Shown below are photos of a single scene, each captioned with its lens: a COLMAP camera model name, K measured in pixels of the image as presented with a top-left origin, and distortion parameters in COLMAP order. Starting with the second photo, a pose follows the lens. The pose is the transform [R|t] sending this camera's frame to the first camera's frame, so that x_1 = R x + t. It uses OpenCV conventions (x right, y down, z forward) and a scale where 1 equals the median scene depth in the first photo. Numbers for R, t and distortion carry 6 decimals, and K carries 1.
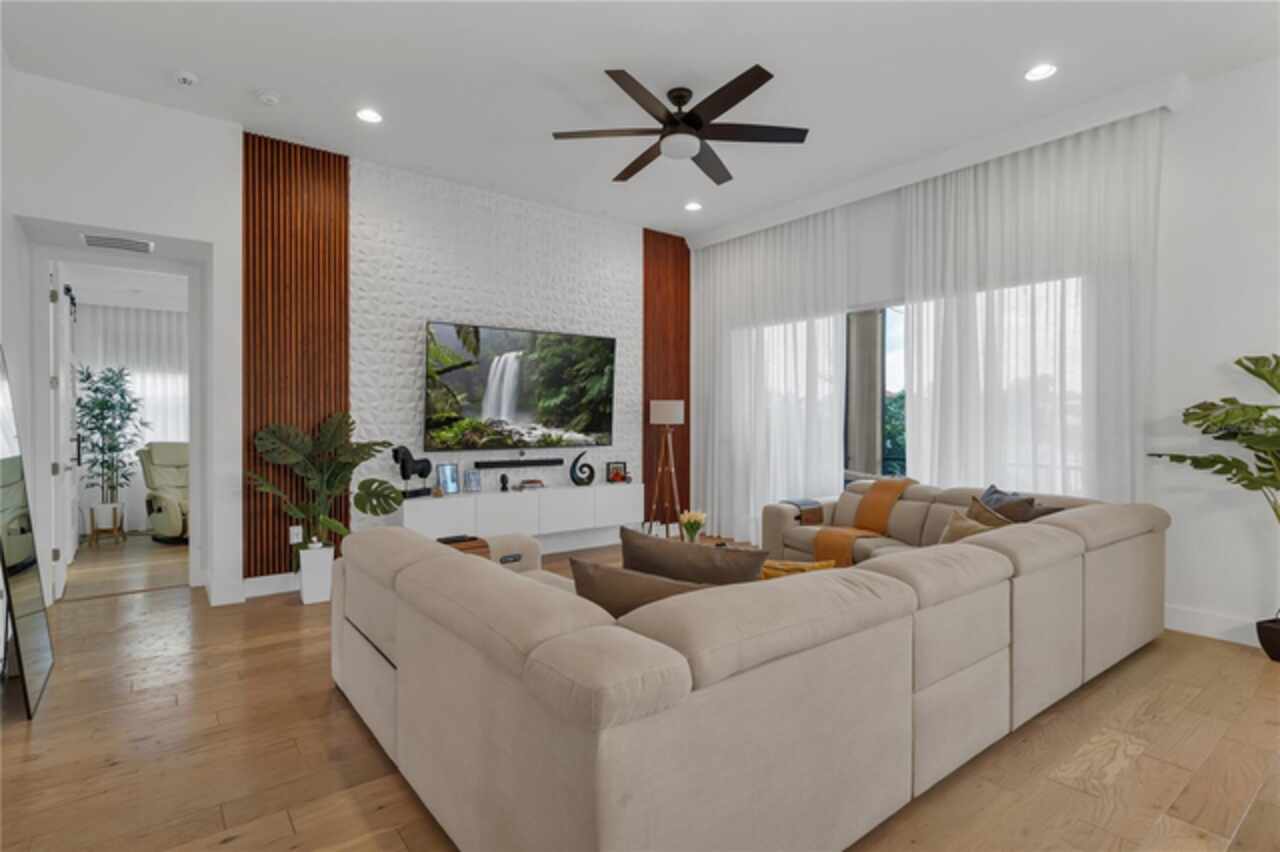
lens RADIAL K [[642.4, 0, 640.0], [0, 642.4, 426.0], [0, 0, 1]] dist [0.000486, 0.000200]
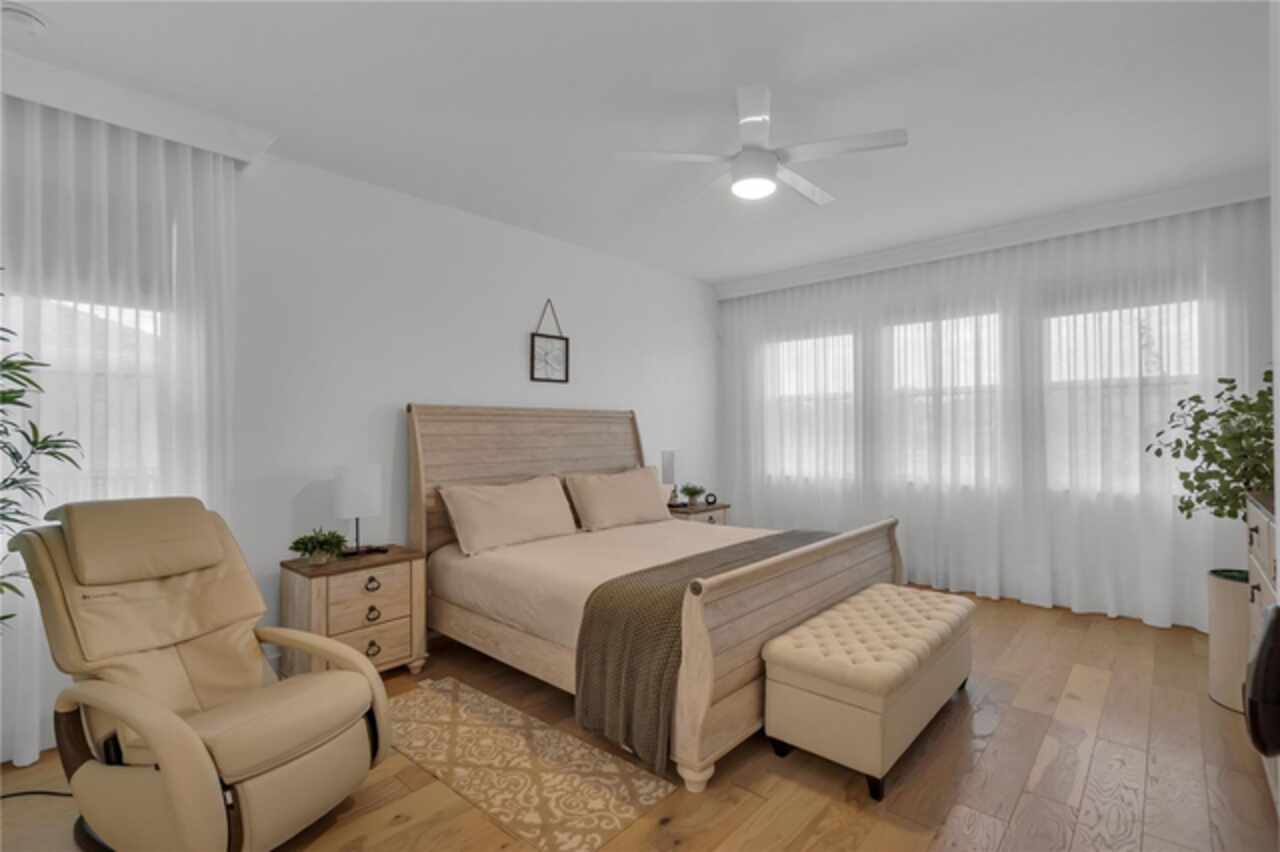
lens RADIAL K [[589.0, 0, 640.0], [0, 589.0, 426.0], [0, 0, 1]] dist [-0.001134, 0.000199]
pose [[0.984706, -0.004941, 0.174152, -0.541471], [0.008081, 0.999817, -0.017329, -0.005104], [-0.174035, 0.018472, 0.984566, 0.675356]]
